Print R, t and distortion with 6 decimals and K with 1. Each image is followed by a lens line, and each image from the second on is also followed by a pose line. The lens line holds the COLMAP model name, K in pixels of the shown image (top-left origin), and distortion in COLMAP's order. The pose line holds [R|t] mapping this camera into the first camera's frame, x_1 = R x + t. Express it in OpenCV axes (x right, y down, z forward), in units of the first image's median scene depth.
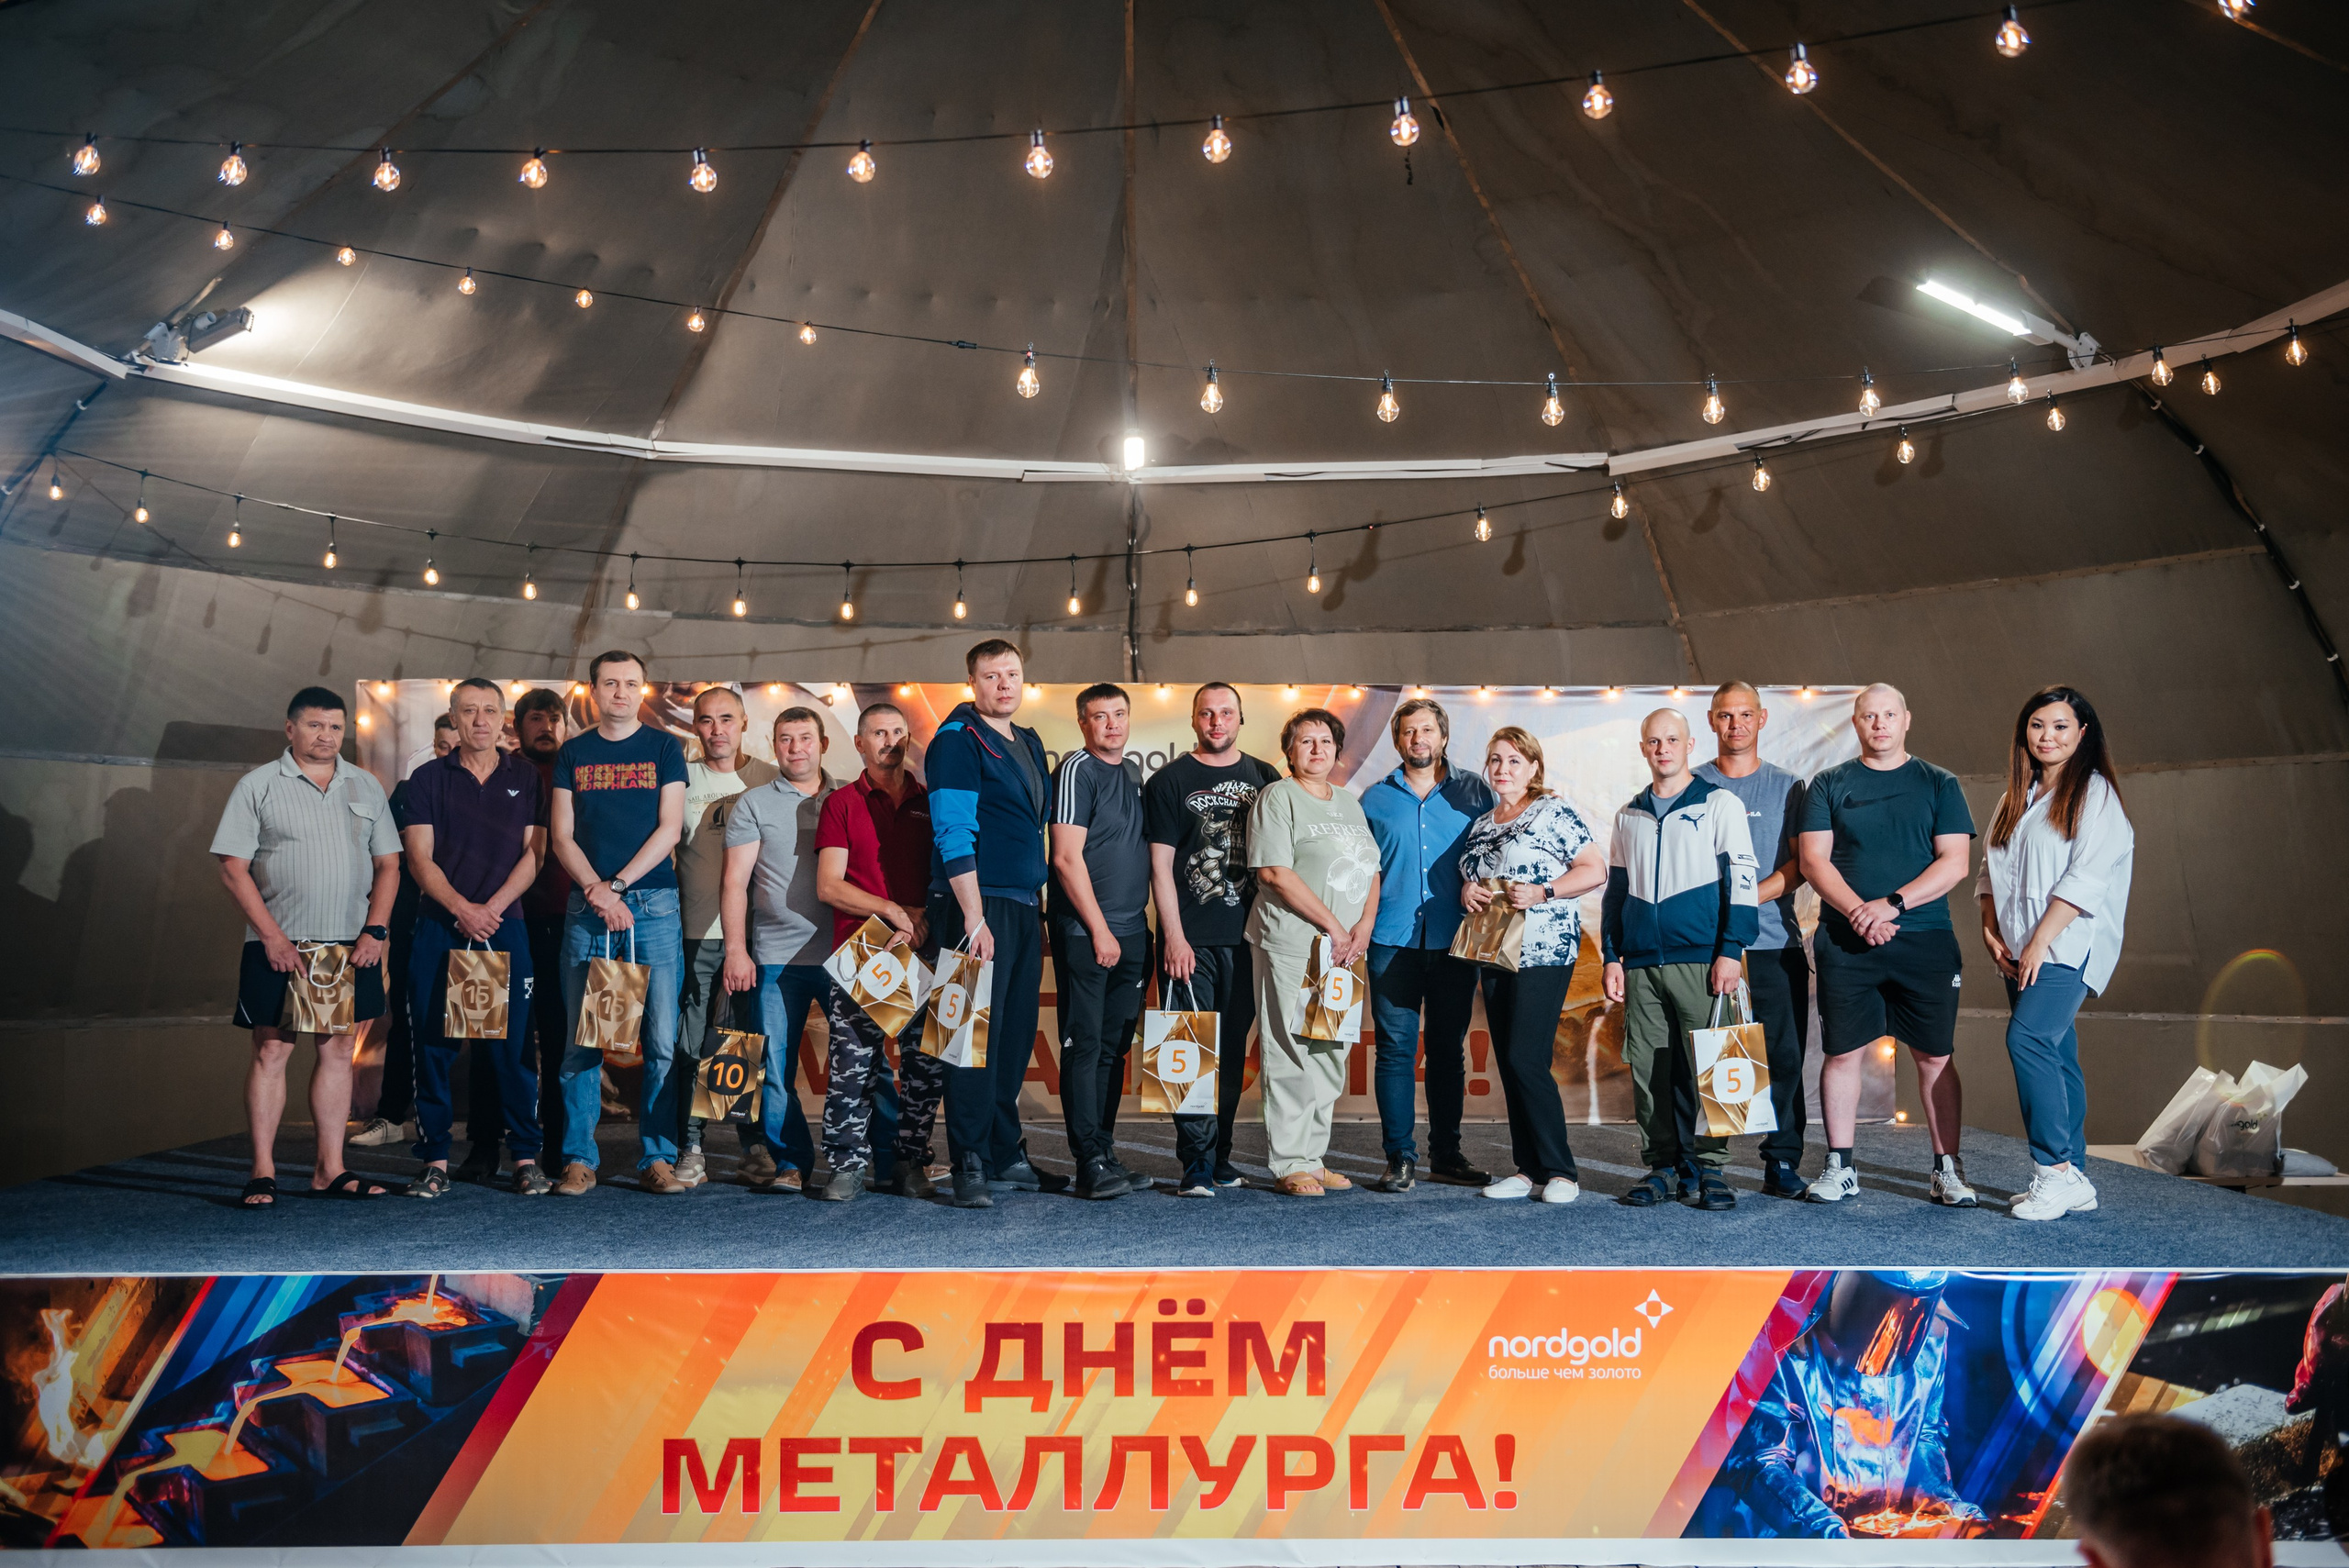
lens RADIAL K [[2287.3, 0, 1185.6], [0, 2287.3, 788.3], [0, 0, 1]] dist [0.042682, 0.000000]
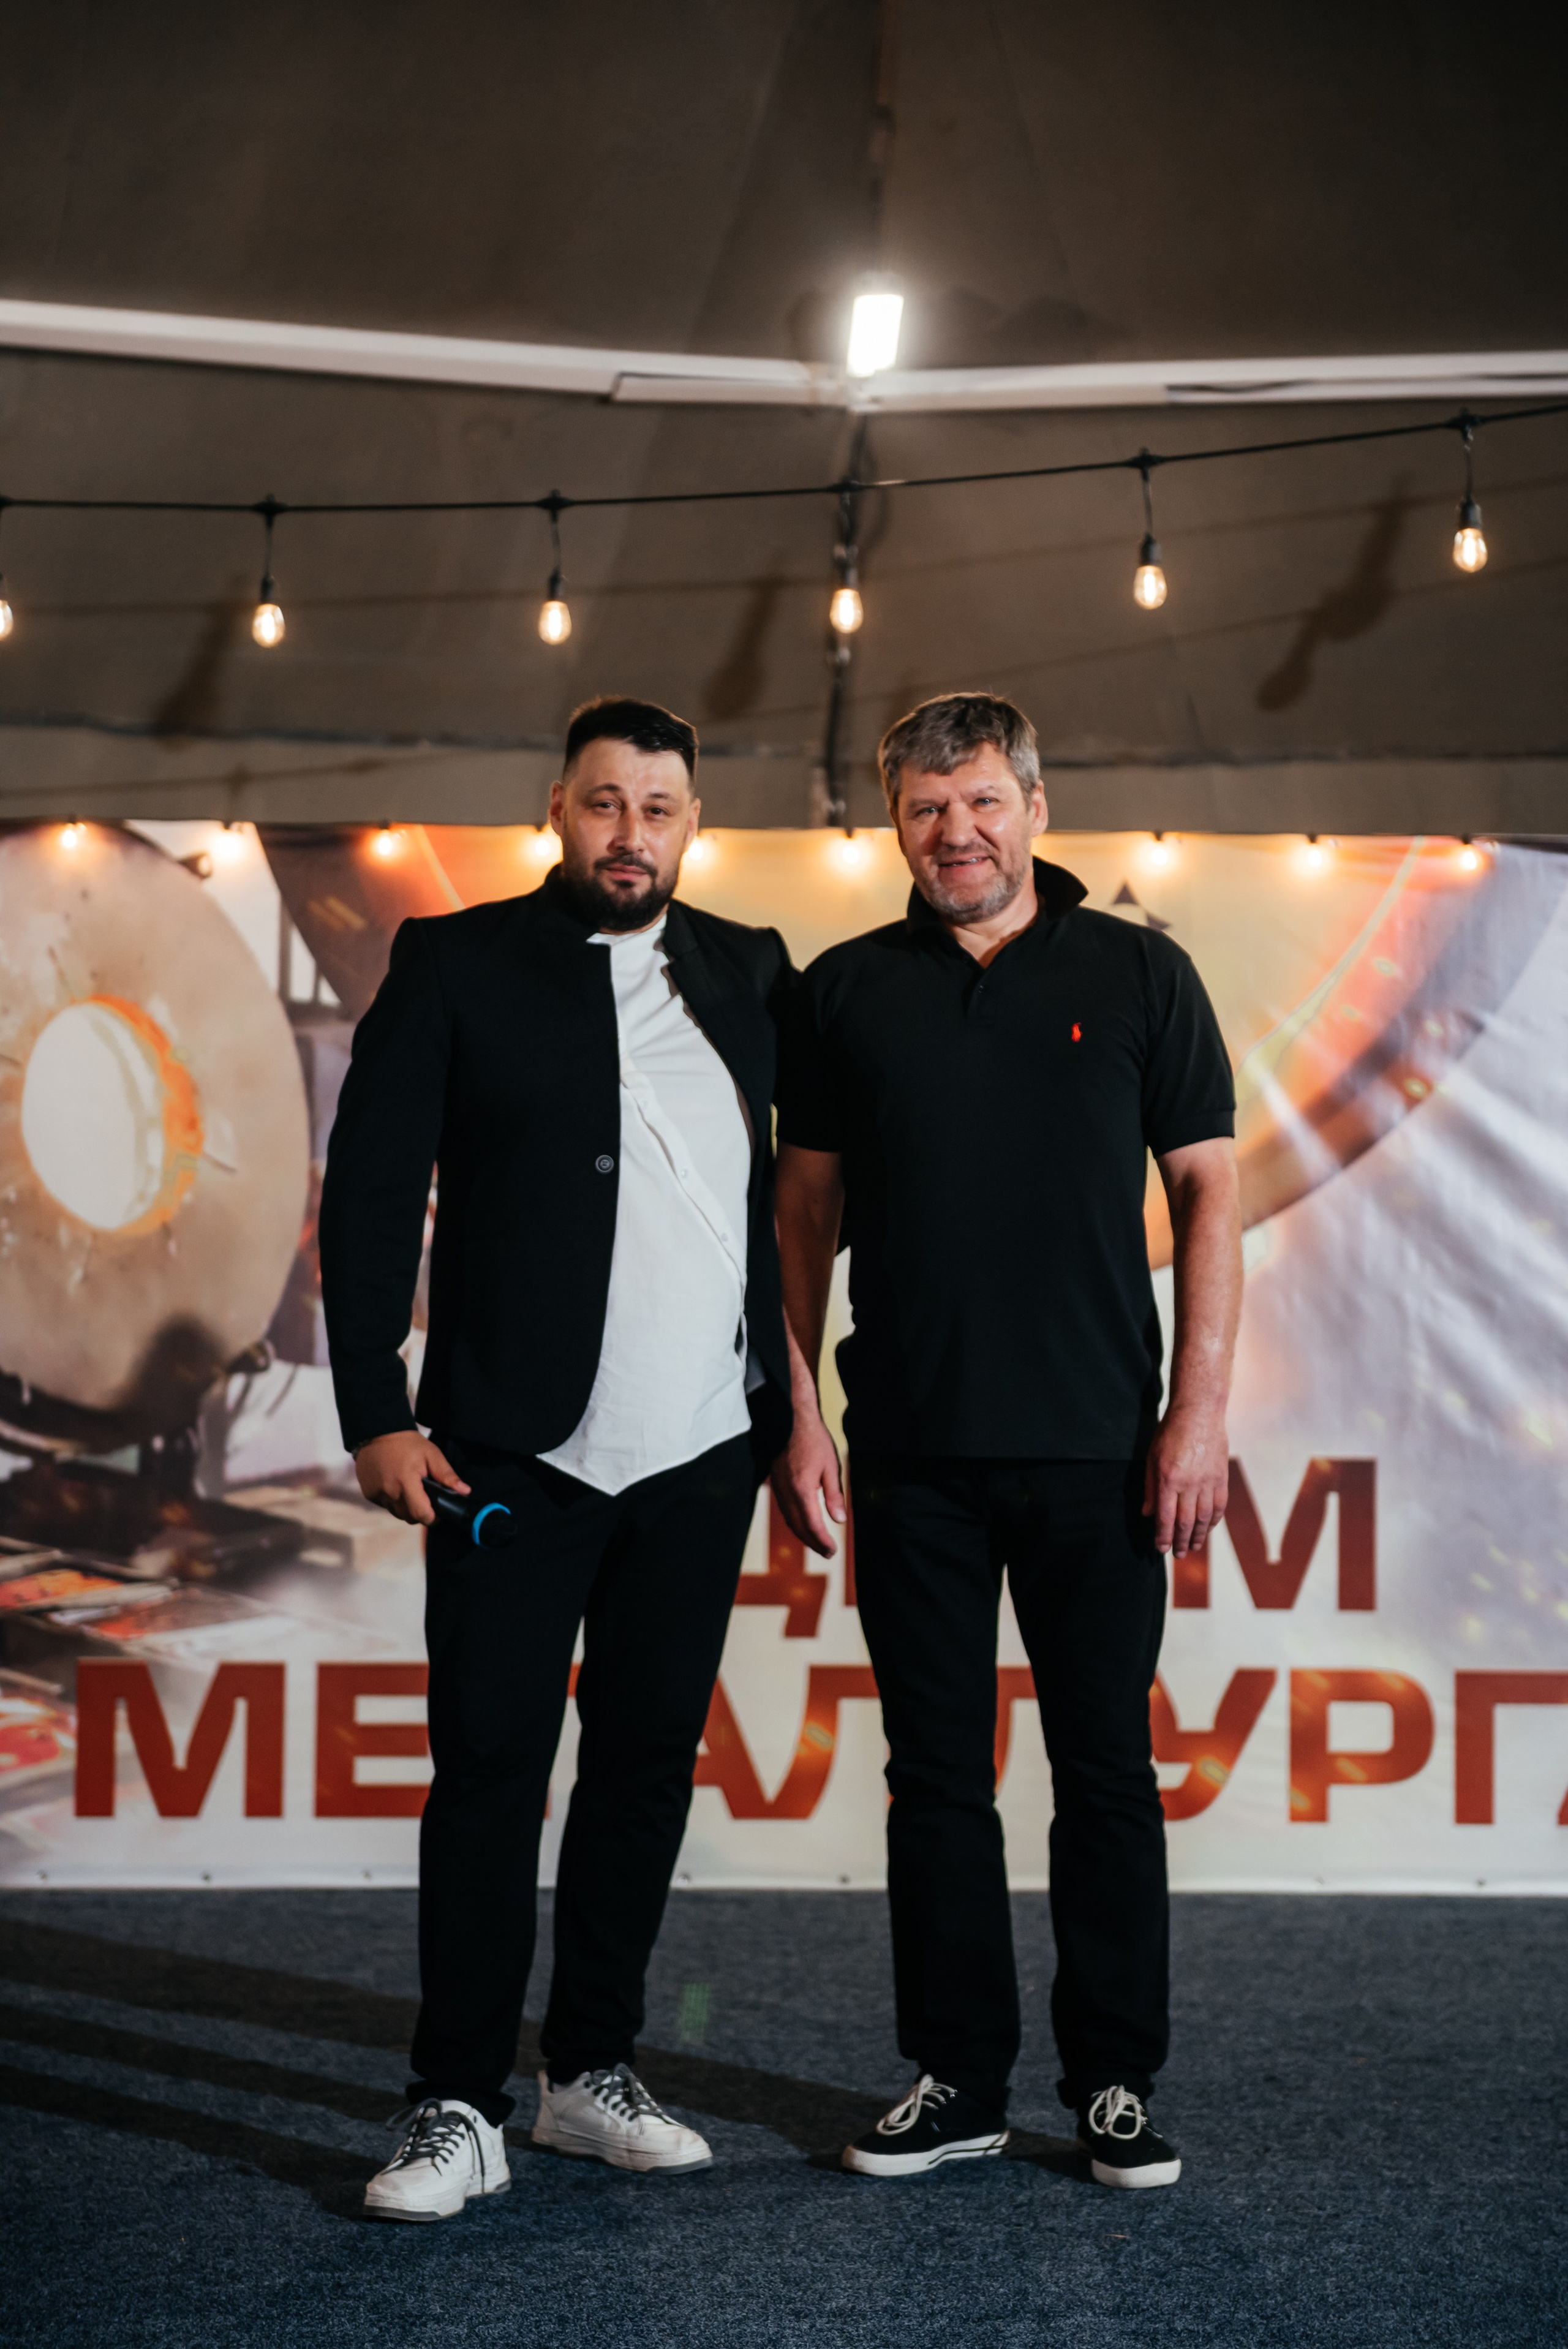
lens RADIAL K [[4142.1, 0, 779.1], [0, 4142.1, 1175.2], [0, 0, 1]] dist [0.129559, 0.000000]
pose [[0.999869, 0.006413, 0.014871, -0.110354], [-0.006491, 0.999965, 0.005217, 0.023020], [-0.014837, -0.005313, 0.999876, 0.436423]]
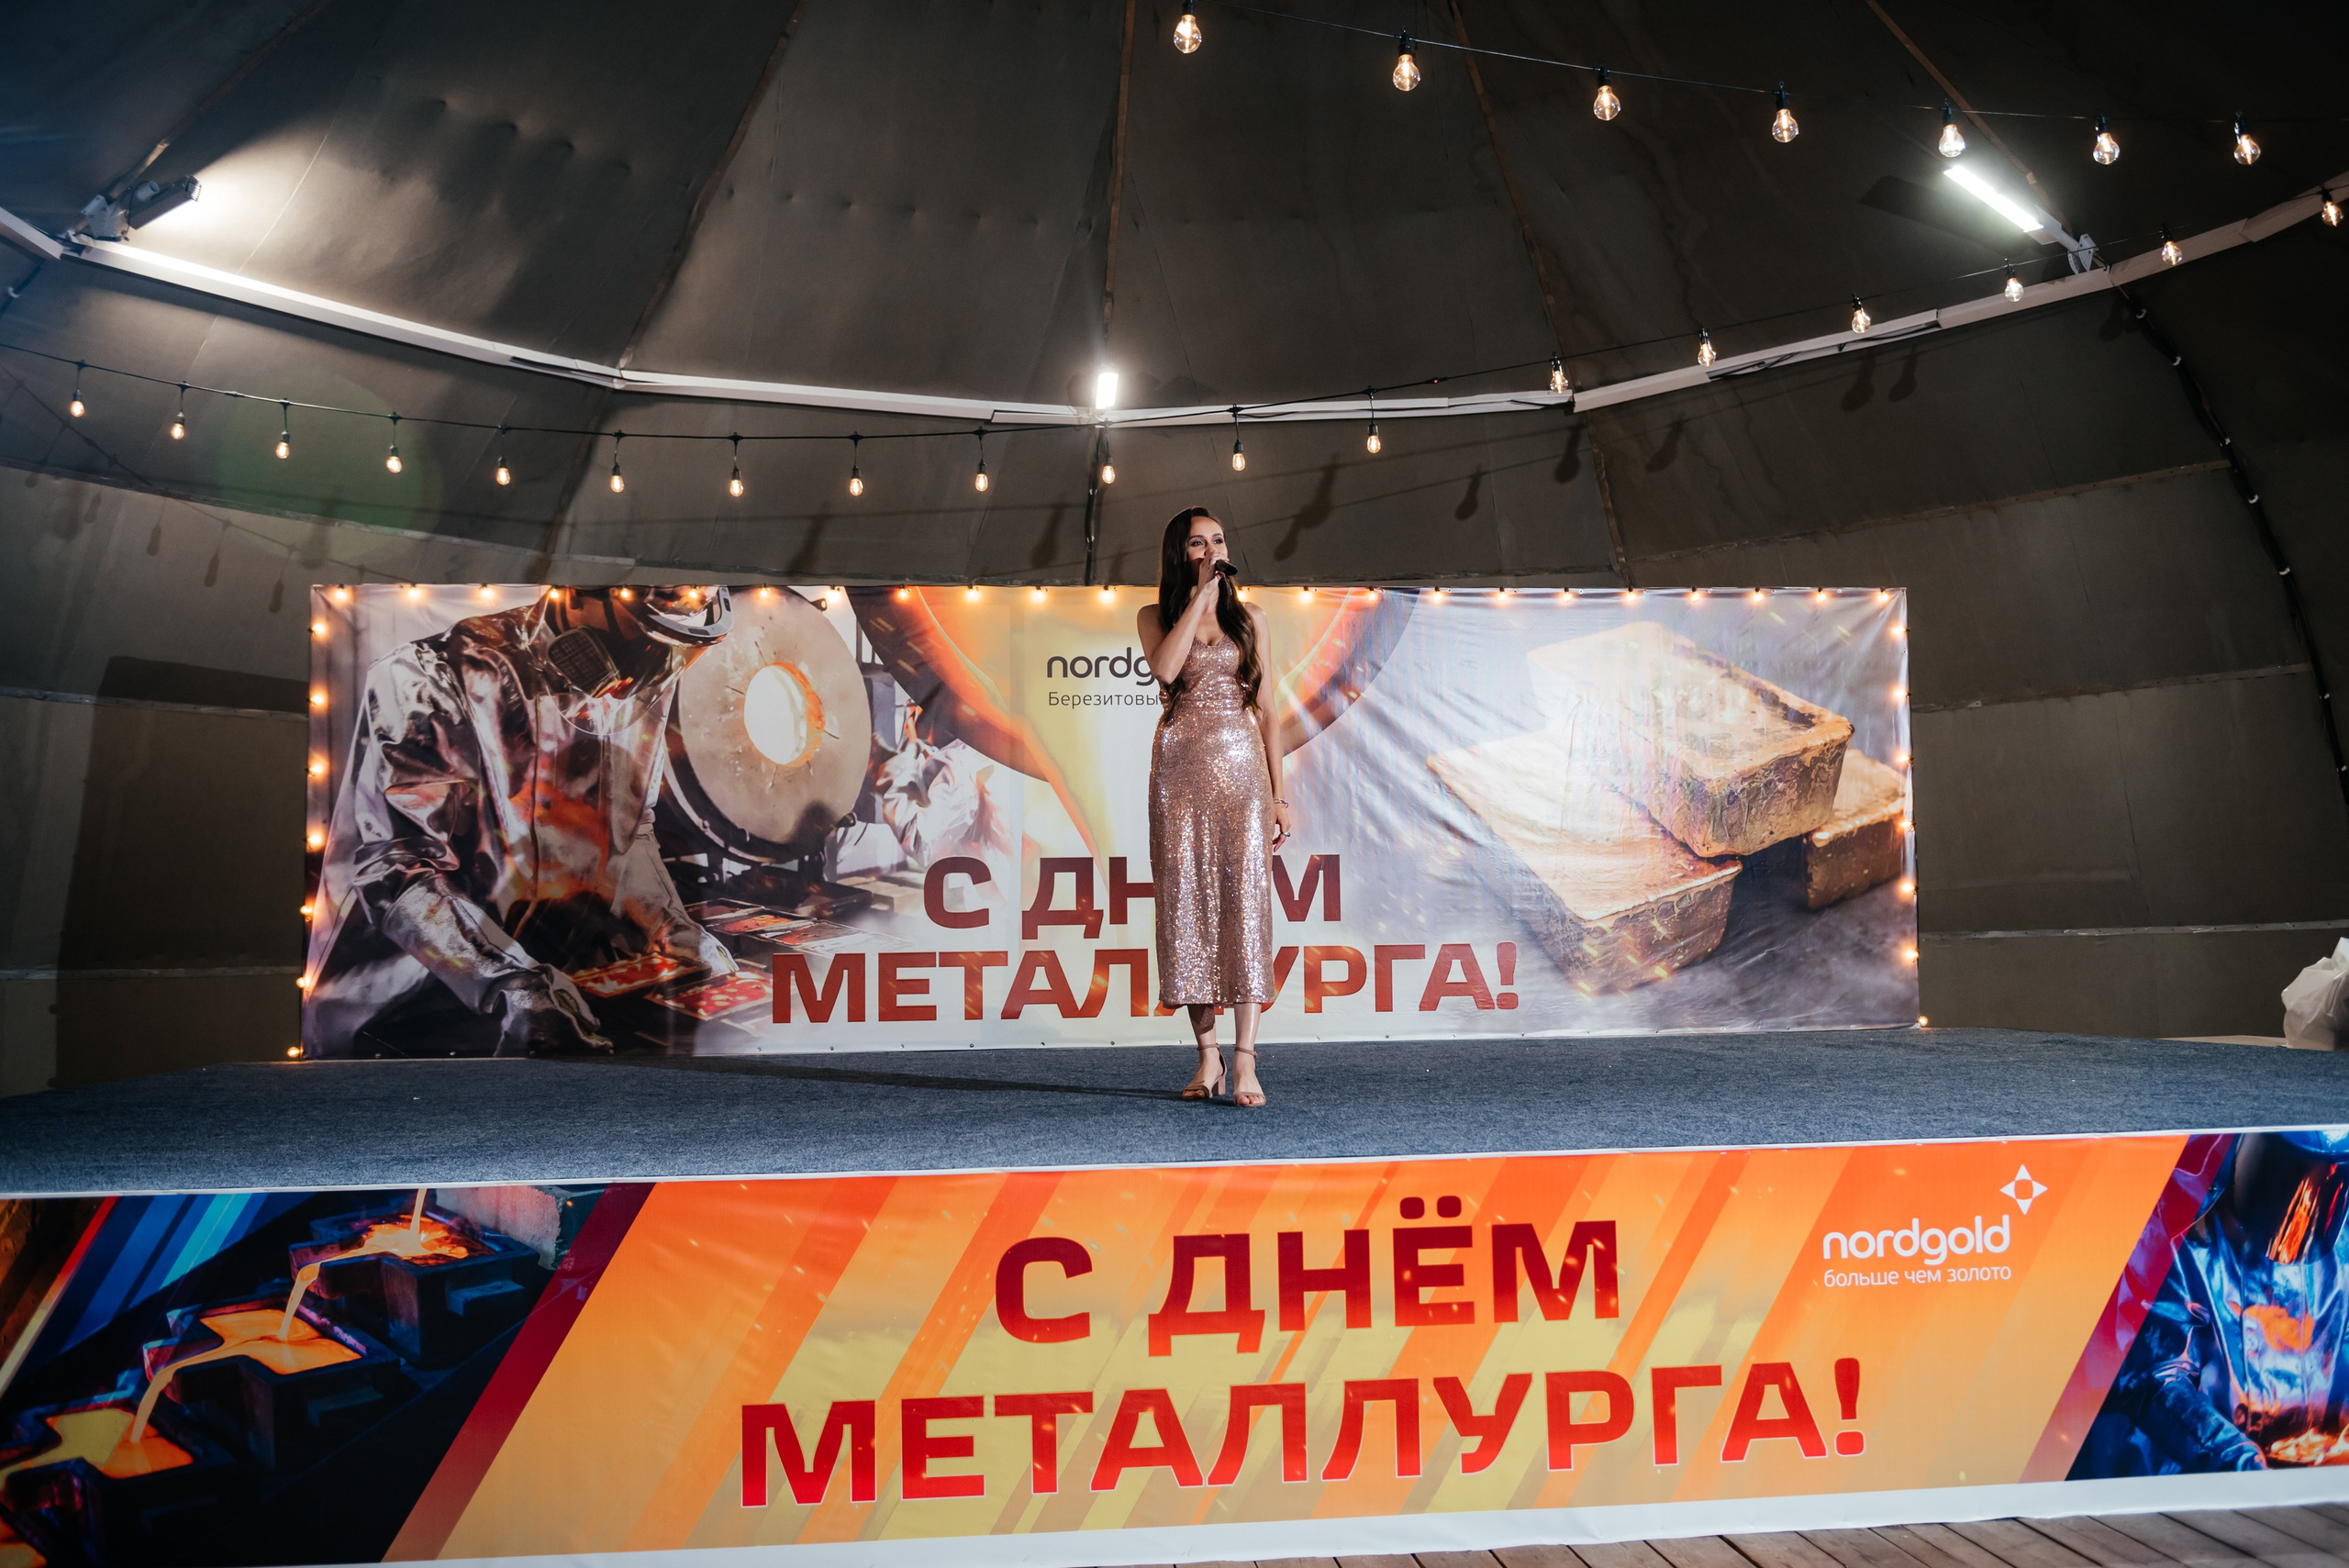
lens RADIAL K [[1887.9, 0, 1169.4], [0, 1887.9, 783.0], [0, 0, 1]] dist [-0.008864, -0.011267]
pose [[0.996657, -0.011245, 0.080921, -0.136448], [0.013348, 0.999586, -0.025493, 0.100708], [-0.080600, 0.026487, 0.996394, 0.381281]]
